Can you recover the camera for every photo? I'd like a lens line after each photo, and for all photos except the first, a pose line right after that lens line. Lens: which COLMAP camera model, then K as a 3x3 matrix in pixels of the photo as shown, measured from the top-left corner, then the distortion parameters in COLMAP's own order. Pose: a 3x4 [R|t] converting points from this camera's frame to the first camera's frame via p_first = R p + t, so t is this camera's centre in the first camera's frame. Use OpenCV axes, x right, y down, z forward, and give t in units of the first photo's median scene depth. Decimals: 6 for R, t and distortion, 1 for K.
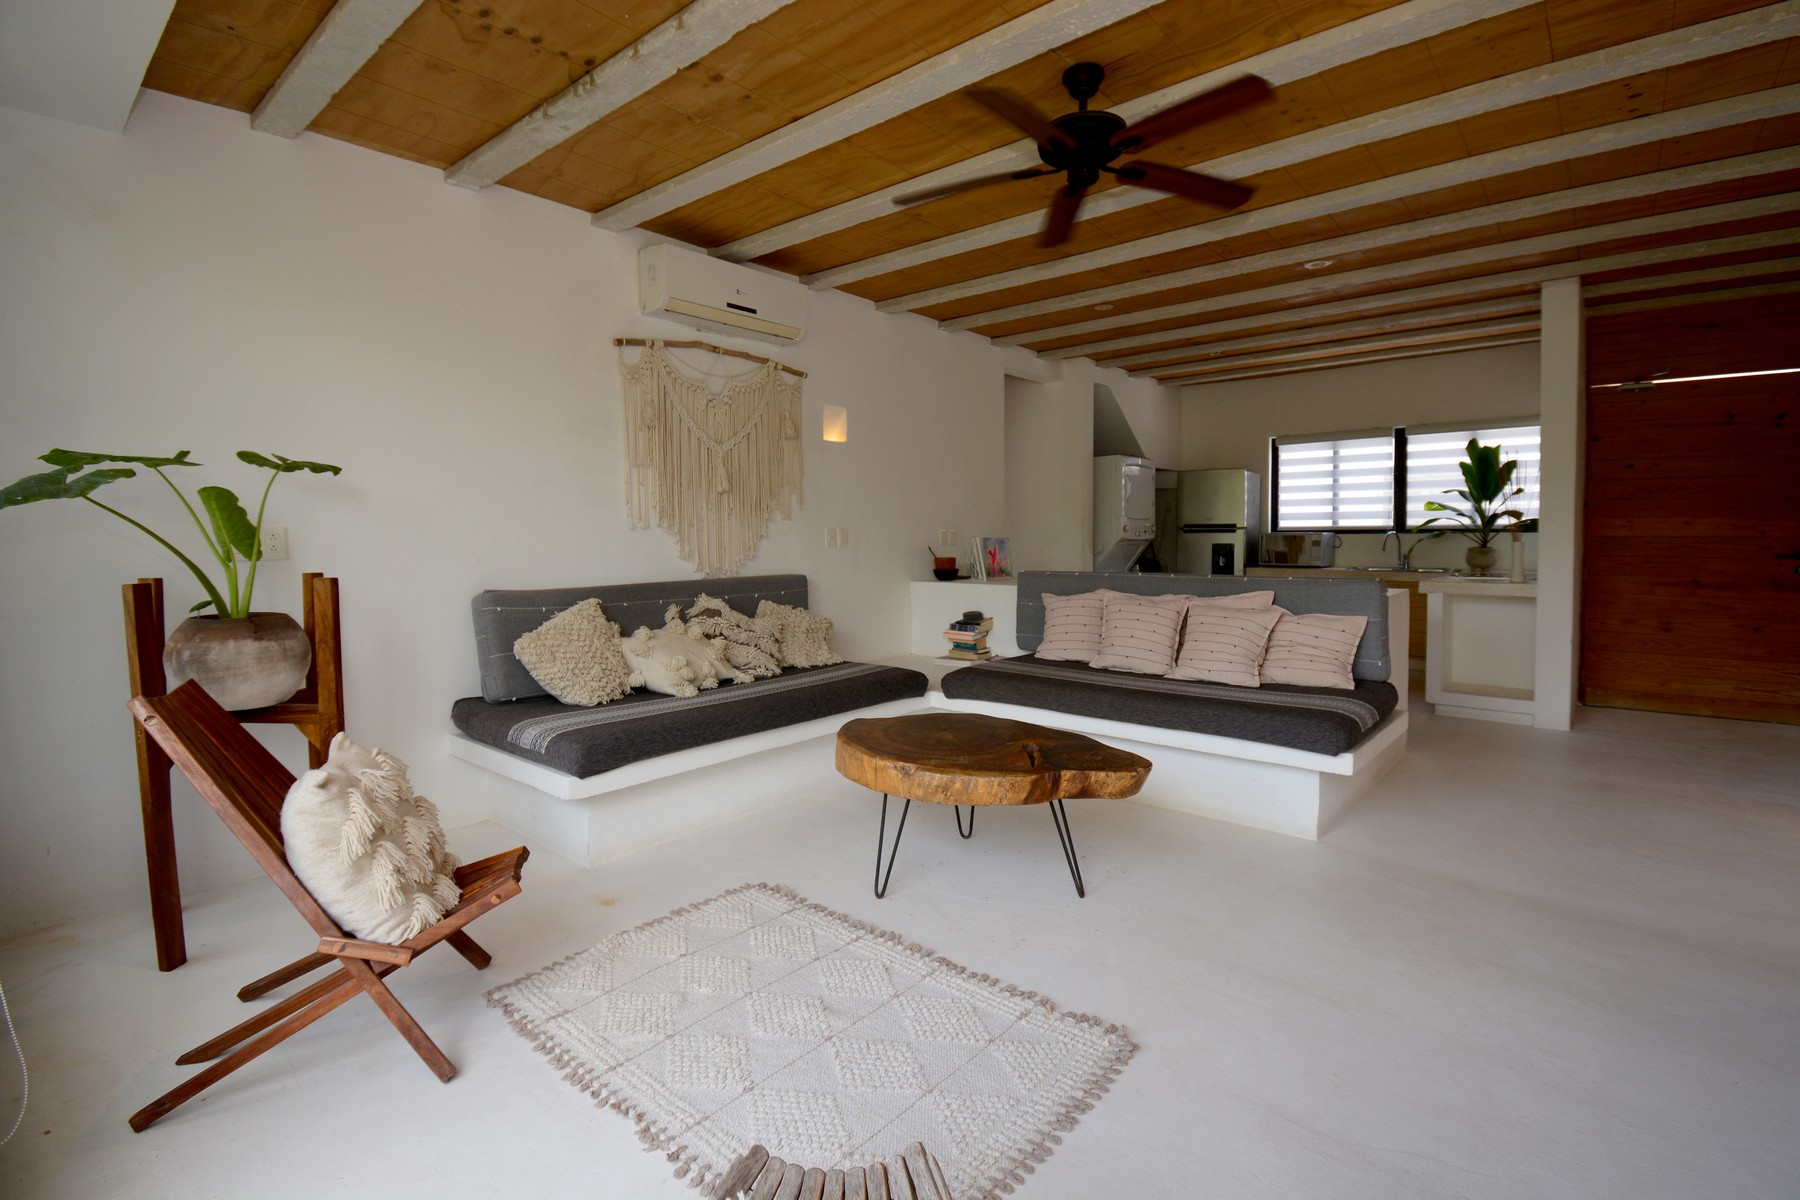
lens RADIAL K [[827.4, 0, 930.8], [0, 827.4, 581.3], [0, 0, 1]] dist [0.017456, -0.023623]
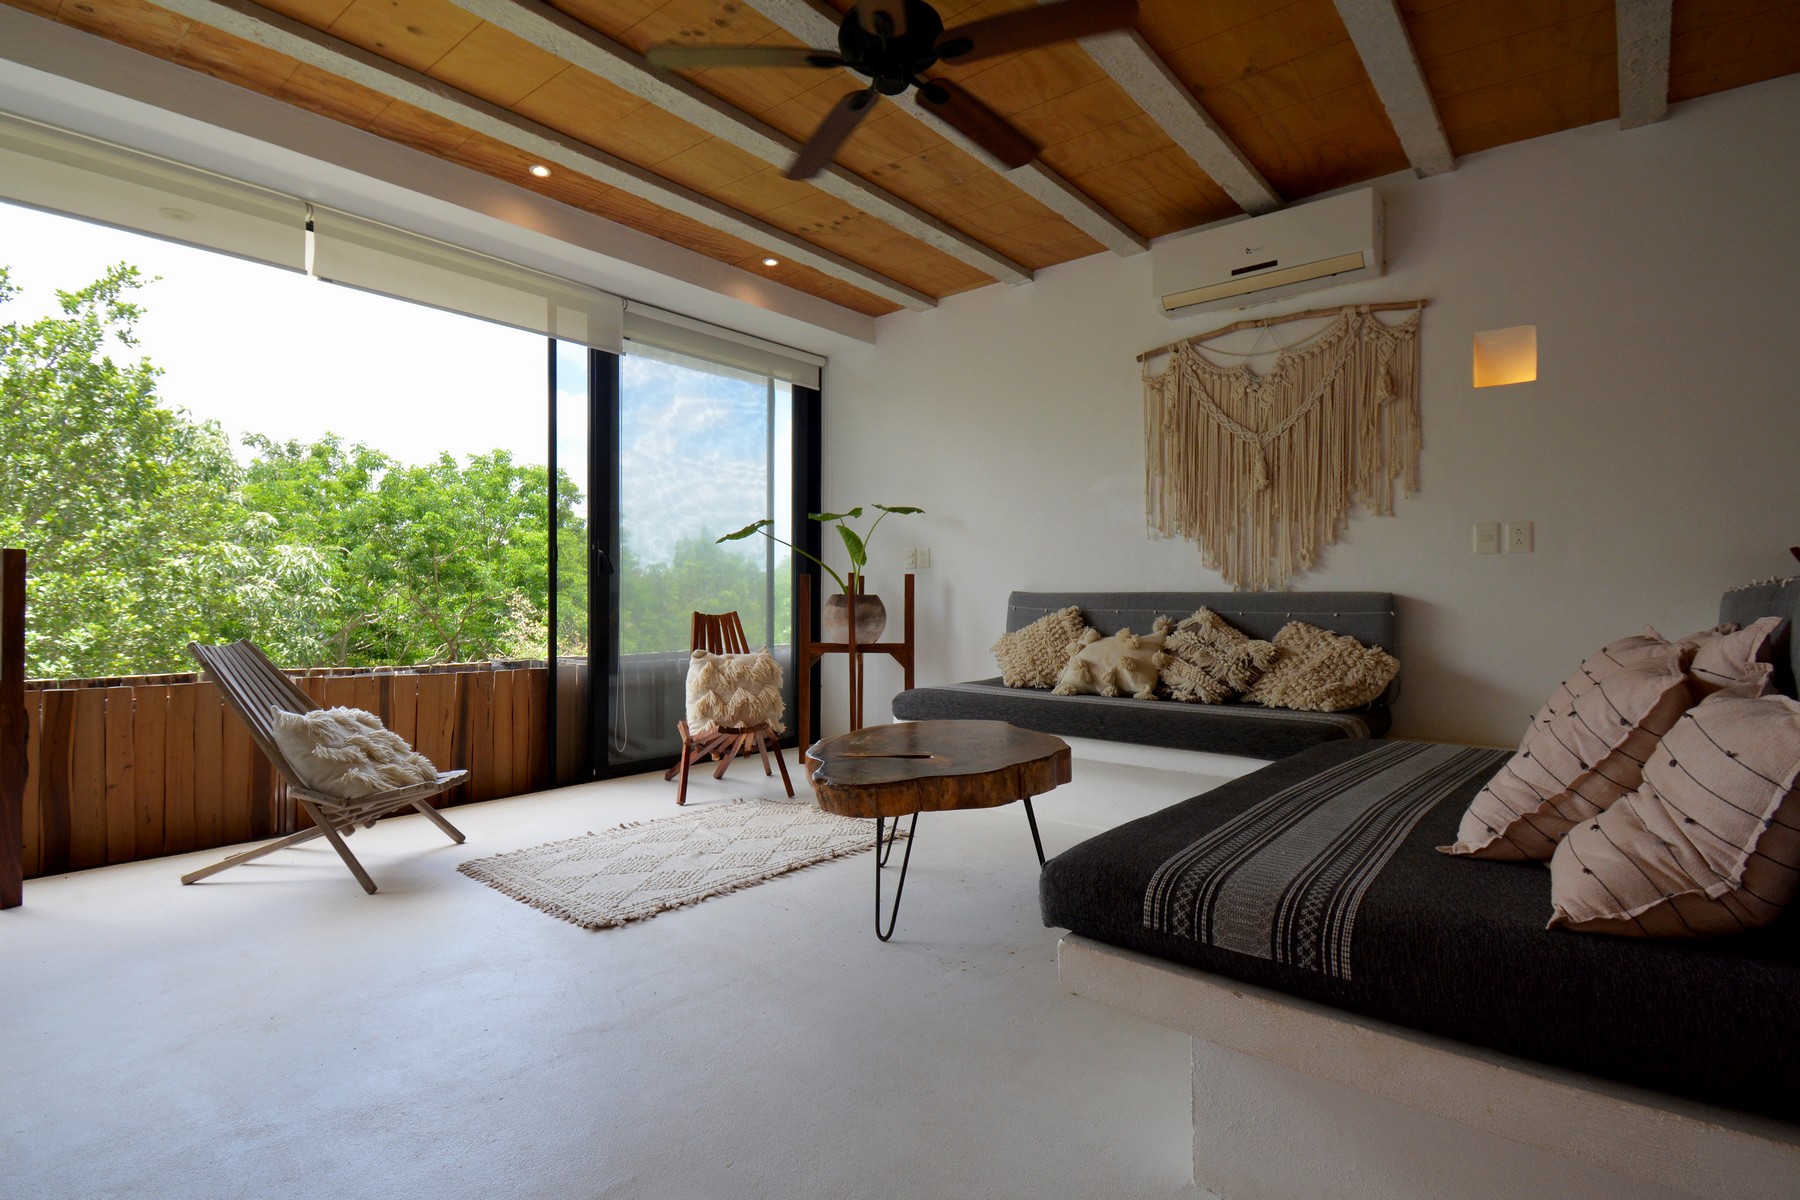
lens RADIAL K [[879.8, 0, 852.7], [0, 879.8, 607.5], [0, 0, 1]] dist [0.028356, -0.031309]
pose [[-0.053378, 0.019106, -0.998392, 0.652761], [-0.062230, 0.997810, 0.022422, 0.016909], [0.996633, 0.063327, -0.052072, 0.626411]]
